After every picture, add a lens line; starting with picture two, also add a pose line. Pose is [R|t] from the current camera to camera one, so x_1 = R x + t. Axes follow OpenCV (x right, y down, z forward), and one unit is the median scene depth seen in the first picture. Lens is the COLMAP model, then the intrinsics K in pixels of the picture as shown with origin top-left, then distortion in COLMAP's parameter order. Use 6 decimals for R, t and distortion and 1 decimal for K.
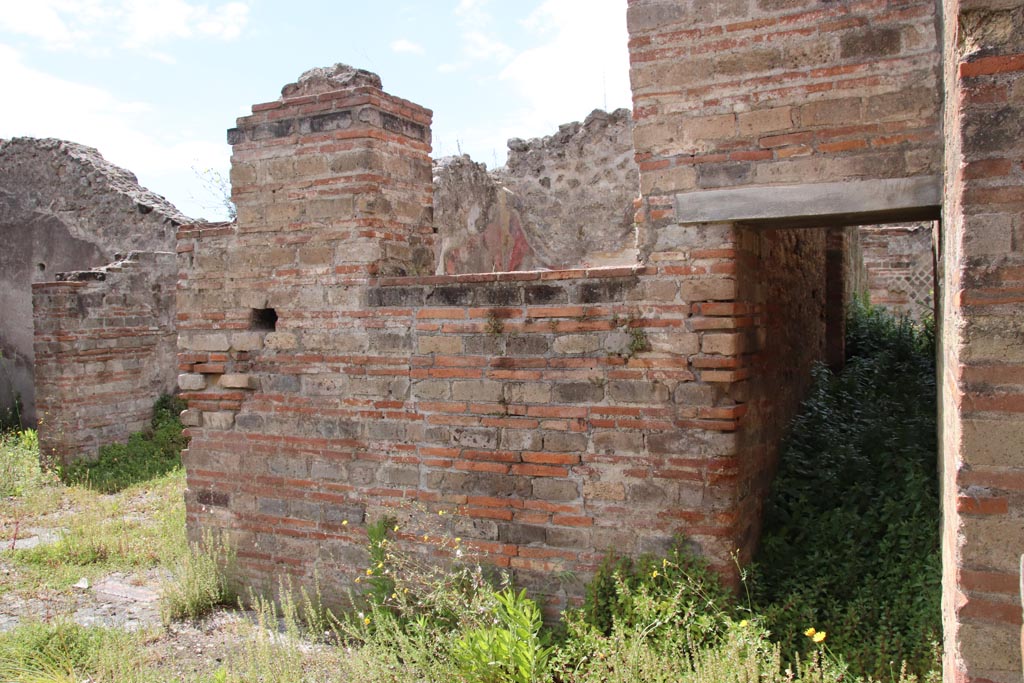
lens RADIAL K [[853.6, 0, 522.1], [0, 853.6, 337.2], [0, 0, 1]] dist [-0.135296, 0.149705]
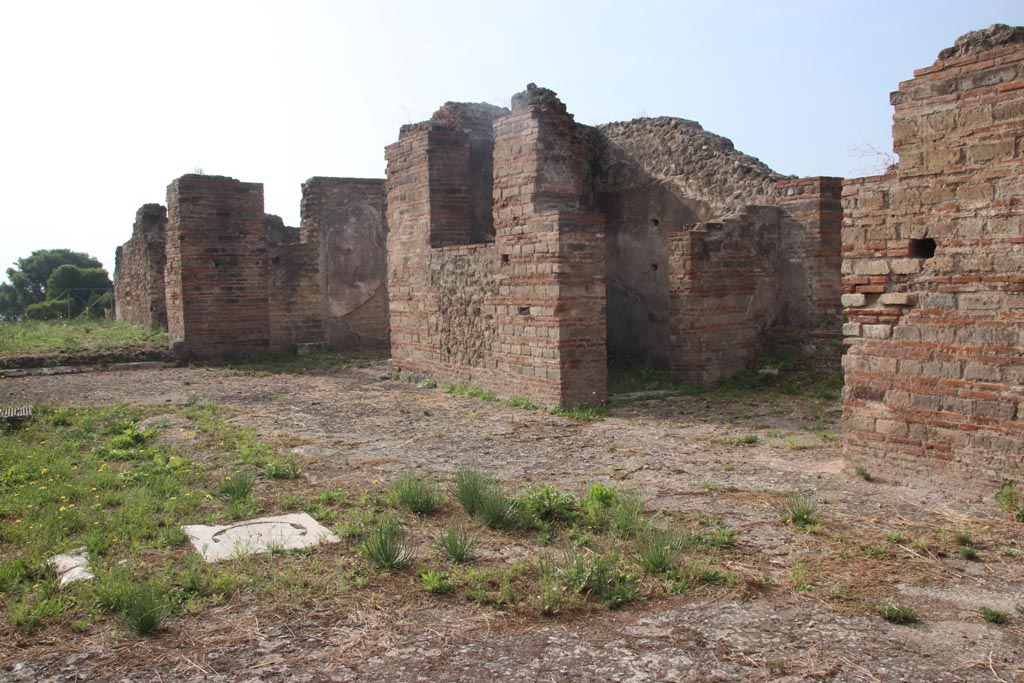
lens RADIAL K [[853.6, 0, 522.1], [0, 853.6, 337.2], [0, 0, 1]] dist [-0.135296, 0.149705]
pose [[0.850103, 0.028943, -0.525821, -0.161174], [-0.007059, 0.999025, 0.043578, 0.059191], [0.526569, -0.033334, 0.849478, -0.327362]]
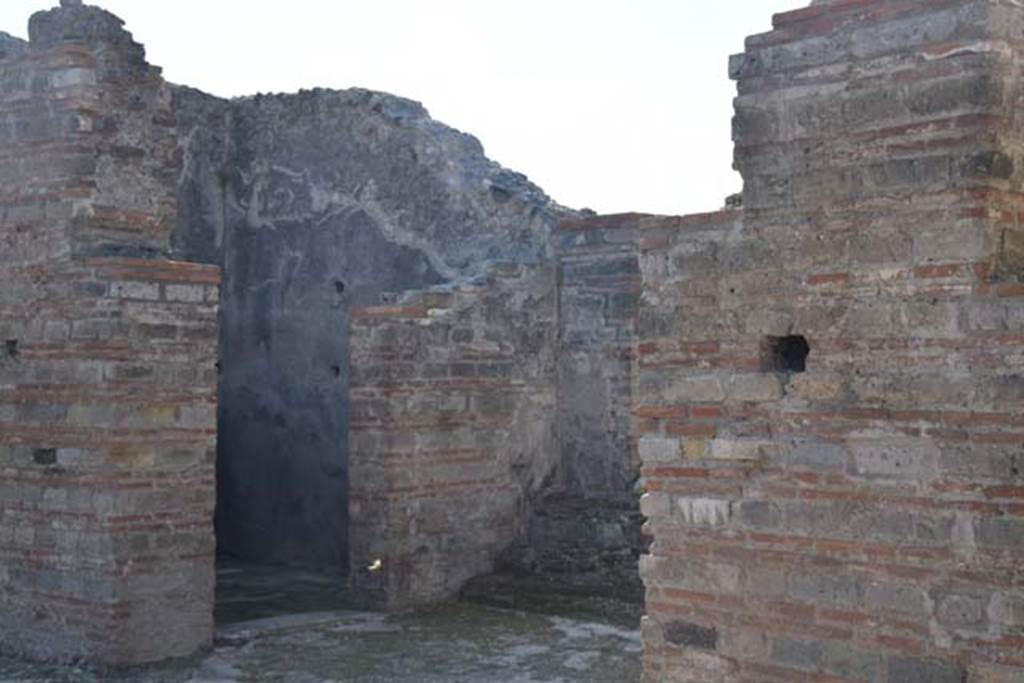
lens RADIAL K [[1518.3, 0, 514.8], [0, 1518.3, 359.6], [0, 0, 1]] dist [0.167461, 0.631974]
pose [[0.948126, 0.009435, -0.317753, -0.132421], [-0.024654, 0.998731, -0.043907, 0.040002], [0.316936, 0.049463, 0.947156, -0.156400]]
